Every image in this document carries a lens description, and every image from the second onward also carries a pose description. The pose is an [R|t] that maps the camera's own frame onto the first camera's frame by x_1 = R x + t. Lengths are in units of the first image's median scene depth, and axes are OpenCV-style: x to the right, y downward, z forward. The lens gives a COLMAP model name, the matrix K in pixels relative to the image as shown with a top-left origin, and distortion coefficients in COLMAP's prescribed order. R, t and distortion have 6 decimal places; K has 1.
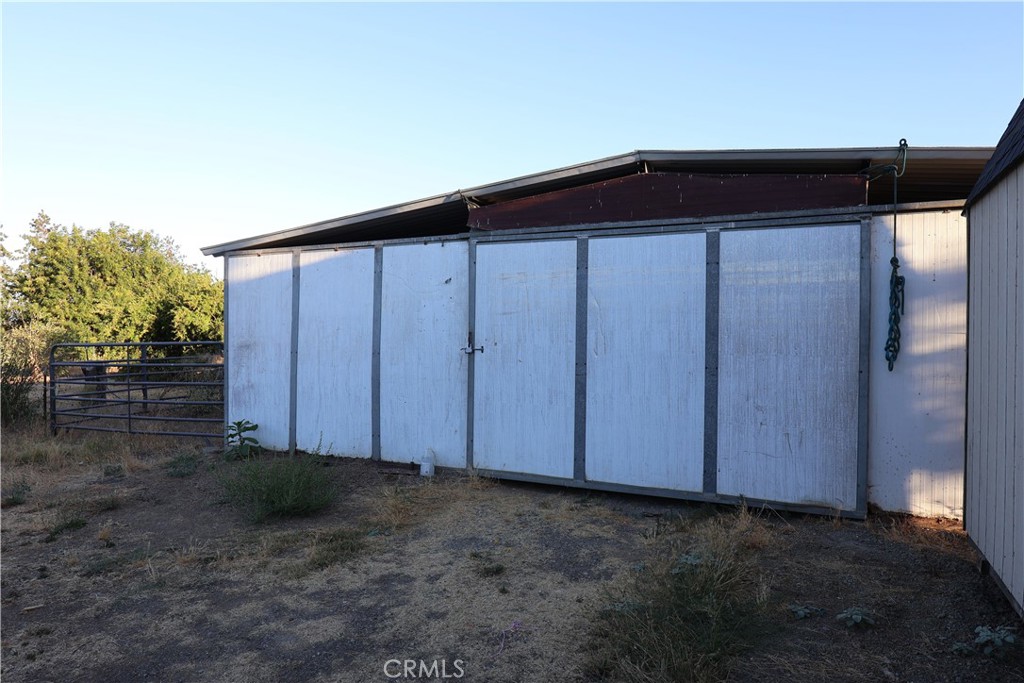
lens RADIAL K [[662.0, 0, 513.1], [0, 662.0, 338.9], [0, 0, 1]] dist [0.008781, -0.001360]
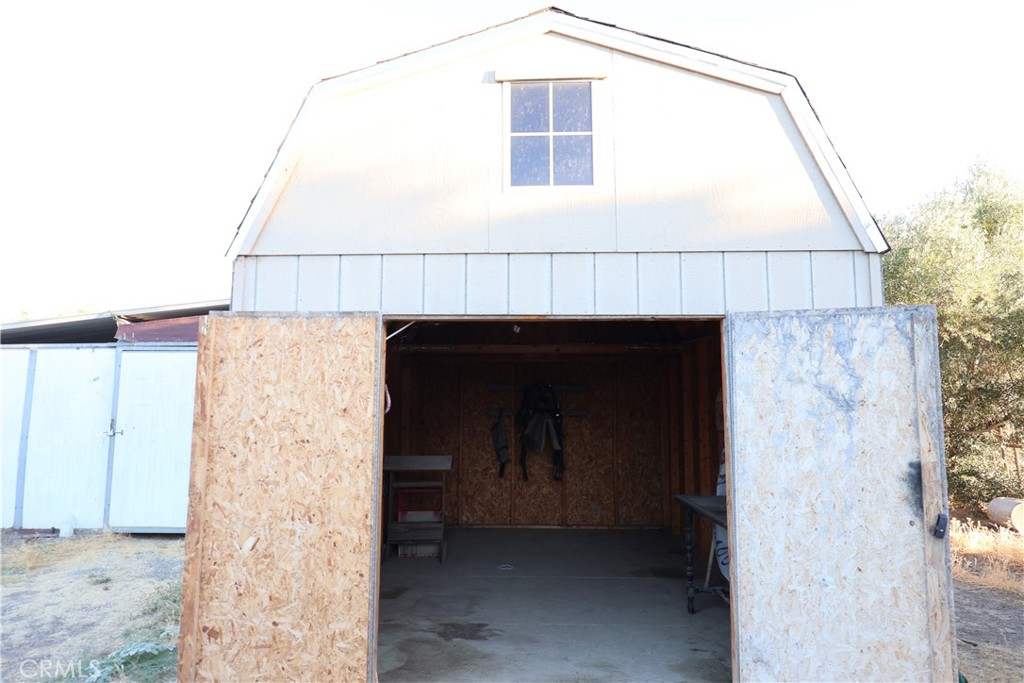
lens RADIAL K [[662.0, 0, 502.0], [0, 662.0, 336.2], [0, 0, 1]] dist [0.008781, -0.001360]
pose [[0.919513, 0.038047, 0.391213, 0.118554], [0.009943, 0.992734, -0.119916, -0.007971], [-0.392933, 0.114154, 0.912454, -0.492613]]
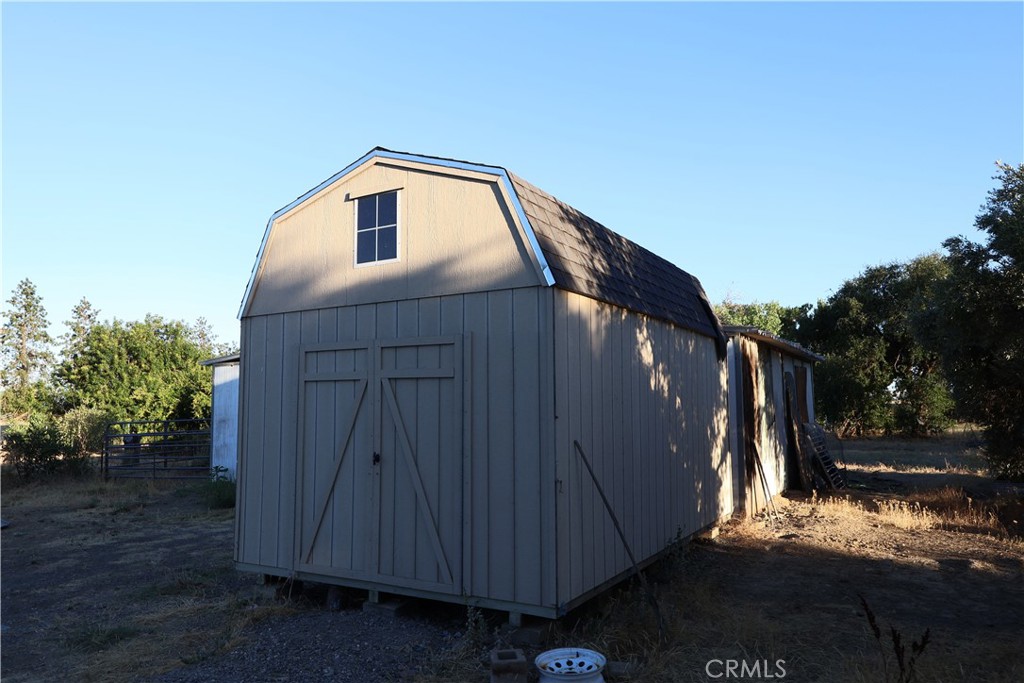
lens RADIAL K [[703.5, 0, 515.6], [0, 703.5, 333.8], [0, 0, 1]] dist [0.003105, -0.000294]
pose [[0.997811, -0.031458, -0.058171, 0.515421], [0.025008, 0.993787, -0.108454, 0.004560], [0.061221, 0.106762, 0.992398, -0.856283]]
